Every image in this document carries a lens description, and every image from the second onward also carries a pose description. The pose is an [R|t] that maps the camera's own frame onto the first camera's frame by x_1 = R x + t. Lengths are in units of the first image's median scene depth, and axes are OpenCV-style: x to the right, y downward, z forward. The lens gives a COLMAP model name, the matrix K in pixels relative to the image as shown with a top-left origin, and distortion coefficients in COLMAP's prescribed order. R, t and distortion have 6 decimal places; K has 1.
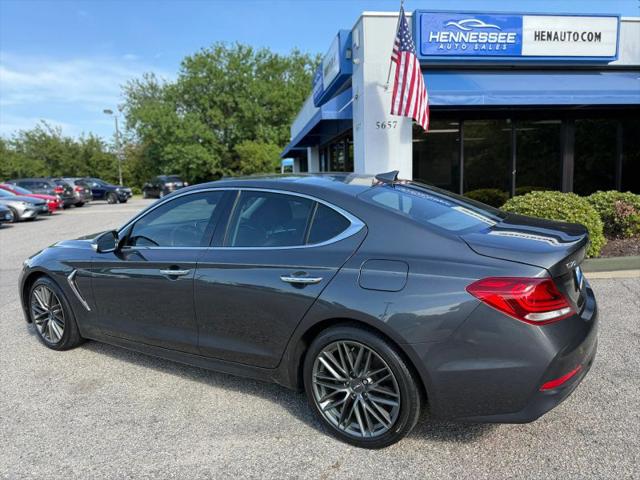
lens RADIAL K [[467.4, 0, 321.2], [0, 467.4, 237.0], [0, 0, 1]] dist [0.032454, -0.046563]
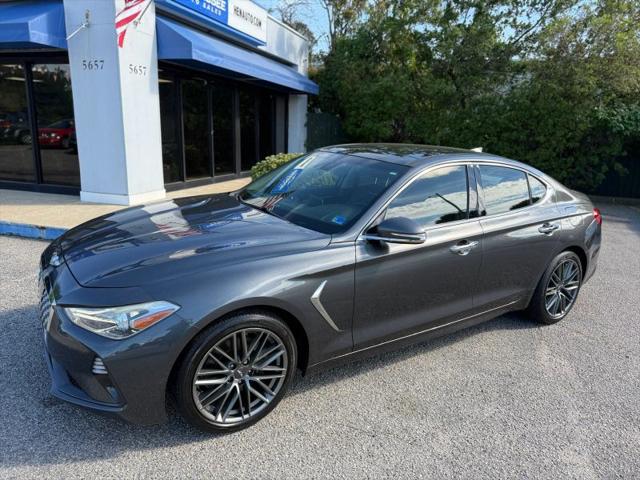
lens RADIAL K [[472.0, 0, 339.5], [0, 472.0, 226.3], [0, 0, 1]] dist [0.003136, 0.000358]
pose [[0.395133, -0.135820, 0.908528, -0.376499], [0.062105, 0.990696, 0.121094, -0.028957], [-0.916522, 0.008576, 0.399892, 0.235181]]
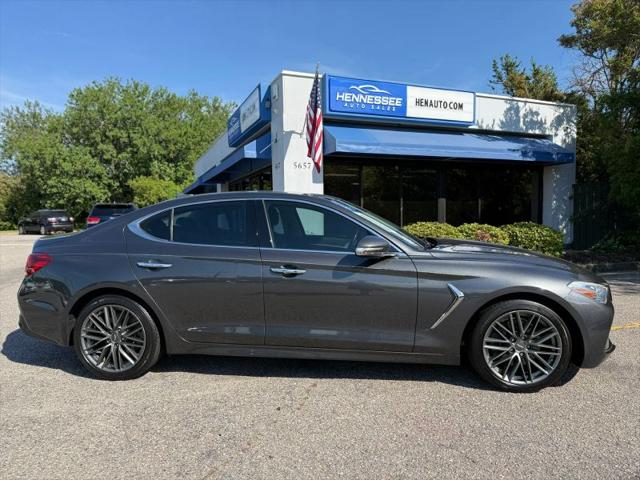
lens RADIAL K [[467.8, 0, 324.6], [0, 467.8, 239.4], [0, 0, 1]] dist [0.043921, -0.061993]
pose [[0.970157, 0.011595, 0.242201, -0.063473], [0.009295, 0.996344, -0.084930, 0.034140], [-0.242300, 0.084647, 0.966502, -0.098730]]
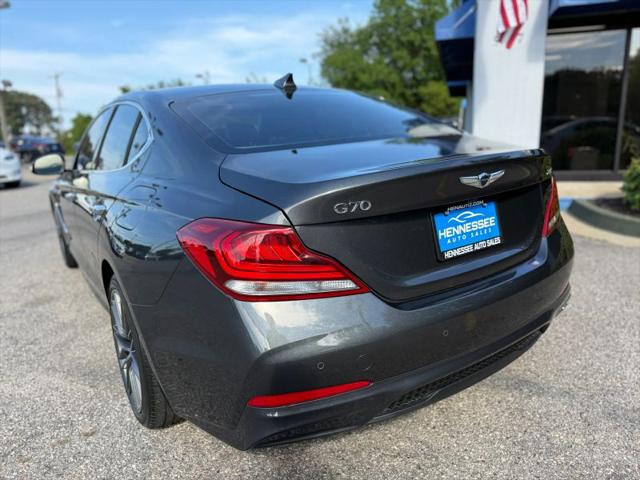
lens RADIAL K [[470.2, 0, 321.3], [0, 470.2, 239.0], [0, 0, 1]] dist [0.012280, -0.024806]
pose [[0.906122, 0.090927, -0.413129, 0.151982], [-0.045694, 0.991950, 0.118100, 0.007076], [0.420542, -0.088135, 0.902982, 0.098707]]
